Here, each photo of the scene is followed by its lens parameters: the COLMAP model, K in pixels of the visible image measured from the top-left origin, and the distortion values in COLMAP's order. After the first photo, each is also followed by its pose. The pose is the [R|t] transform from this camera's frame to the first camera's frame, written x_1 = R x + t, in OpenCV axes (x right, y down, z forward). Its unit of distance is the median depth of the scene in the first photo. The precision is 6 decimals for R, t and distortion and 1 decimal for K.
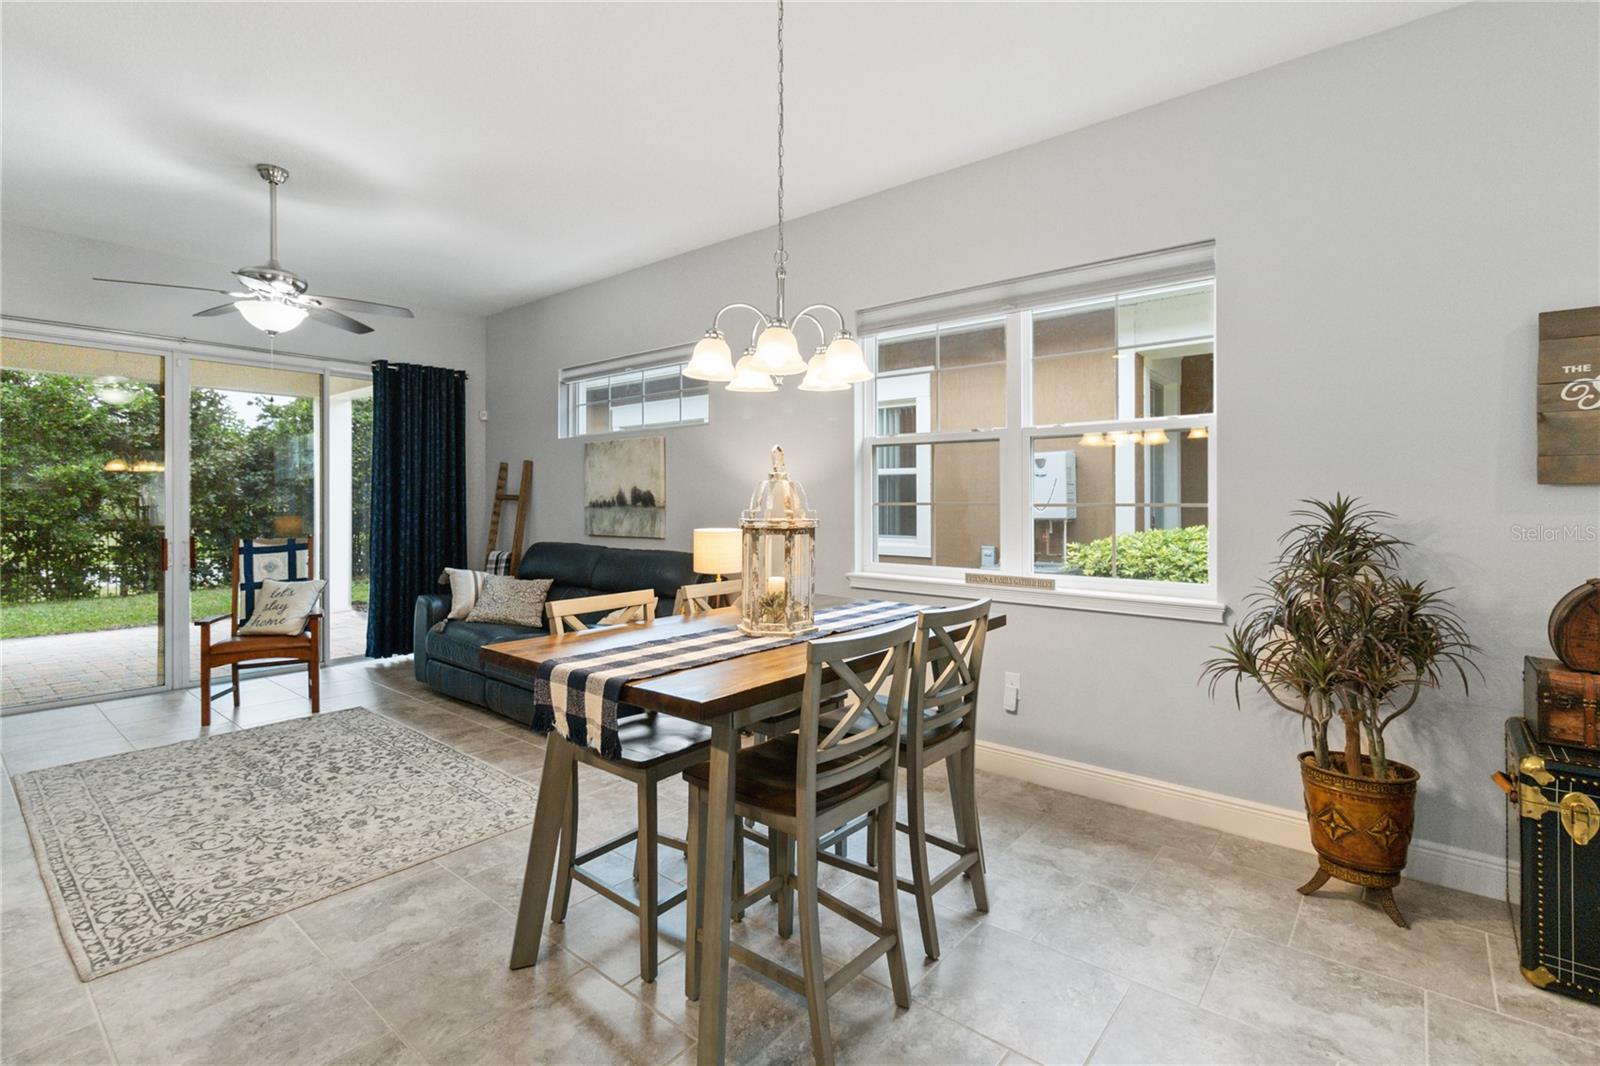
lens RADIAL K [[743.4, 0, 806.5], [0, 743.4, 502.9], [0, 0, 1]] dist [-0.000940, 0.001134]
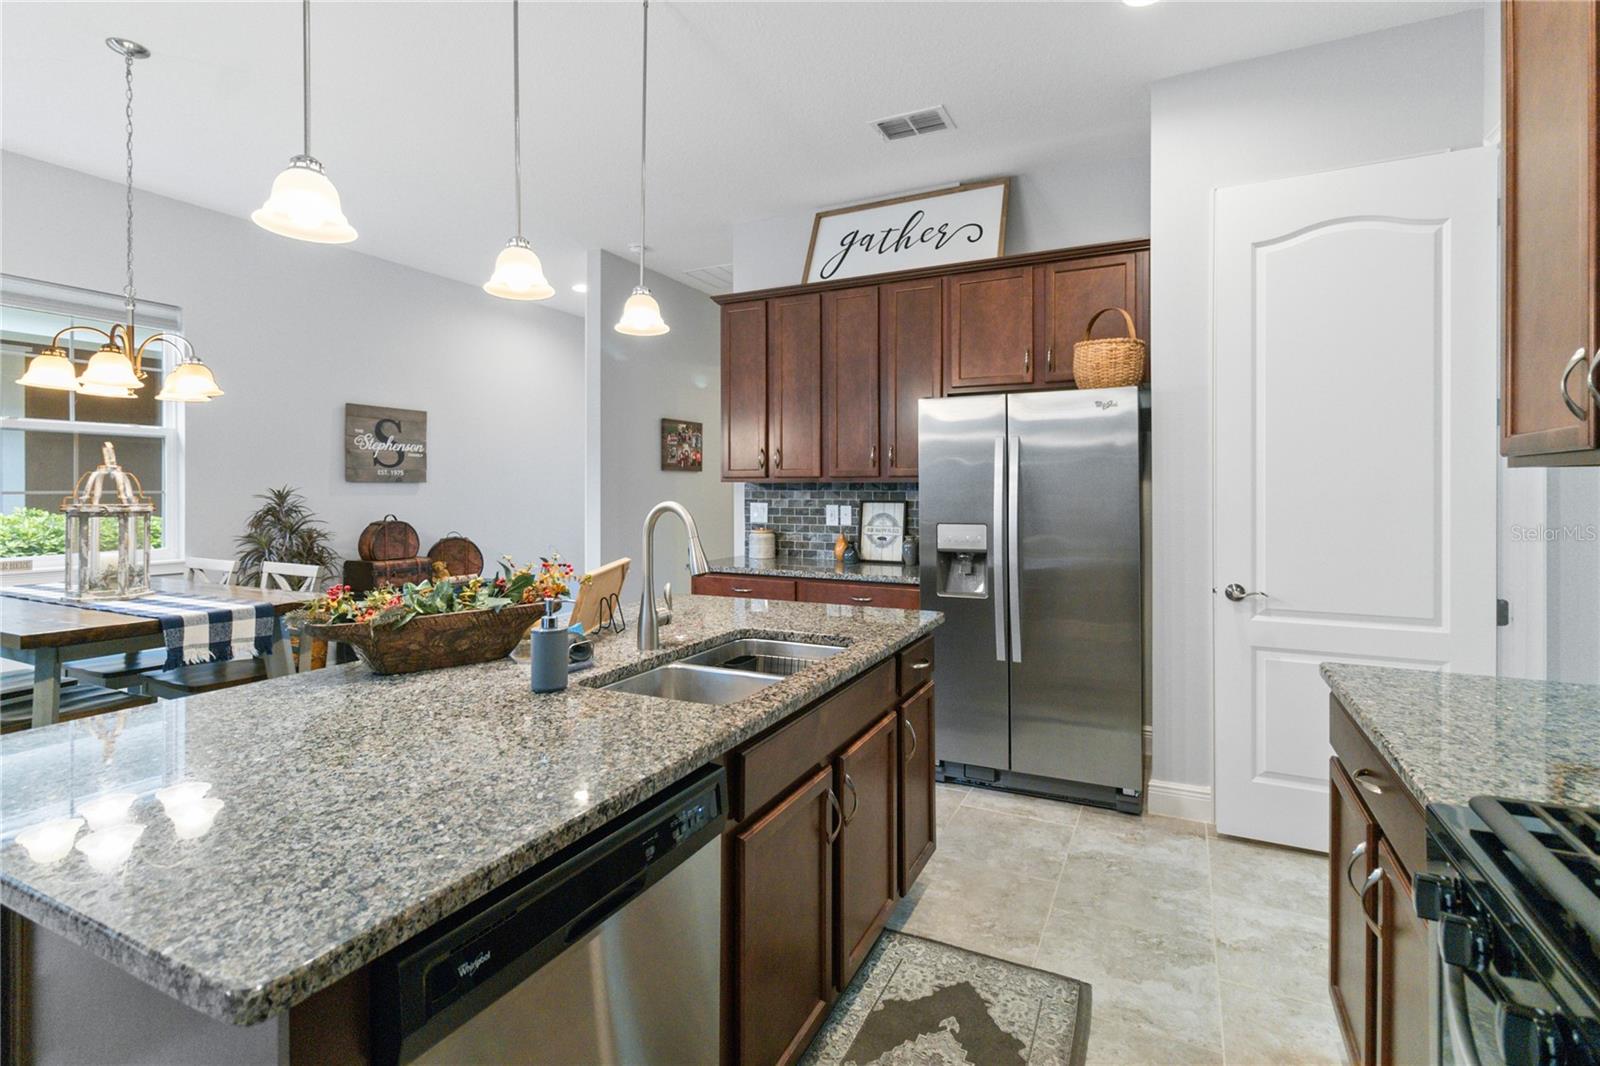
lens RADIAL K [[743.4, 0, 814.2], [0, 743.4, 487.9], [0, 0, 1]] dist [-0.000940, 0.001134]
pose [[-0.227103, -0.000399, 0.973871, -0.903274], [0.001044, 0.999999, 0.000653, -0.005140], [-0.973870, 0.001165, -0.227102, 0.110972]]
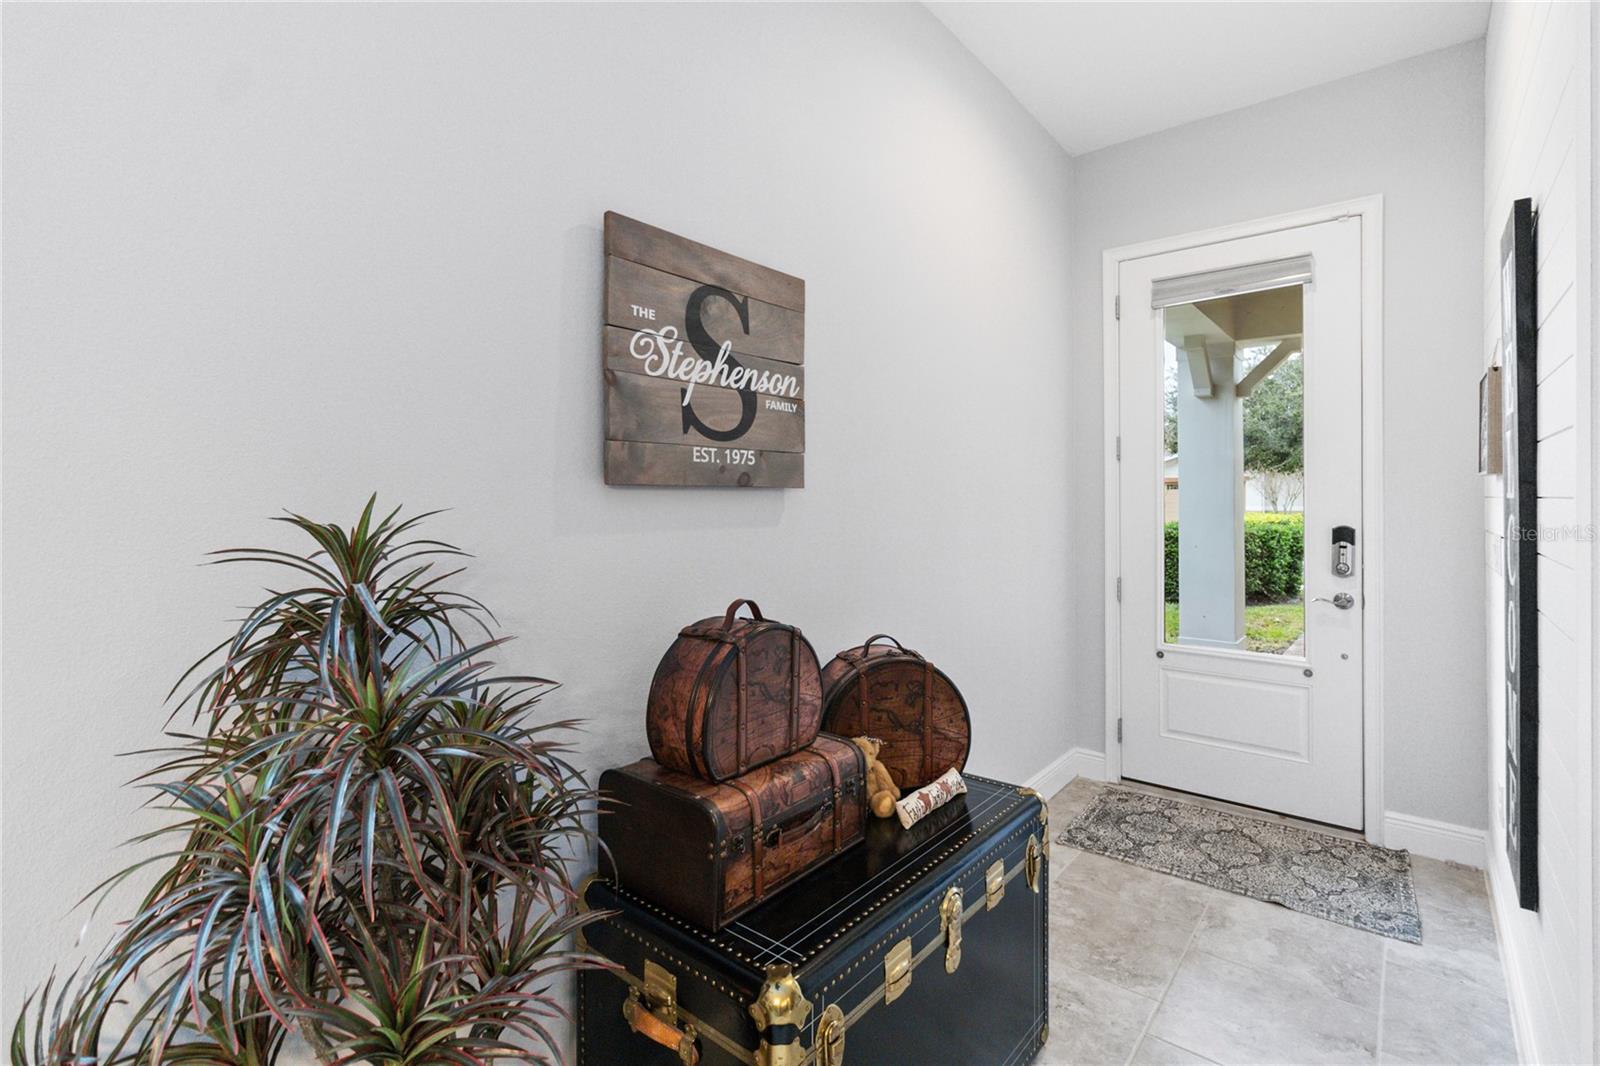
lens RADIAL K [[743.4, 0, 809.7], [0, 743.4, 496.9], [0, 0, 1]] dist [-0.000940, 0.001134]
pose [[-0.012299, 0.005203, 0.999911, 0.232235], [0.002325, 0.999984, -0.005175, -0.007458], [-0.999922, 0.002262, -0.012311, 0.537258]]
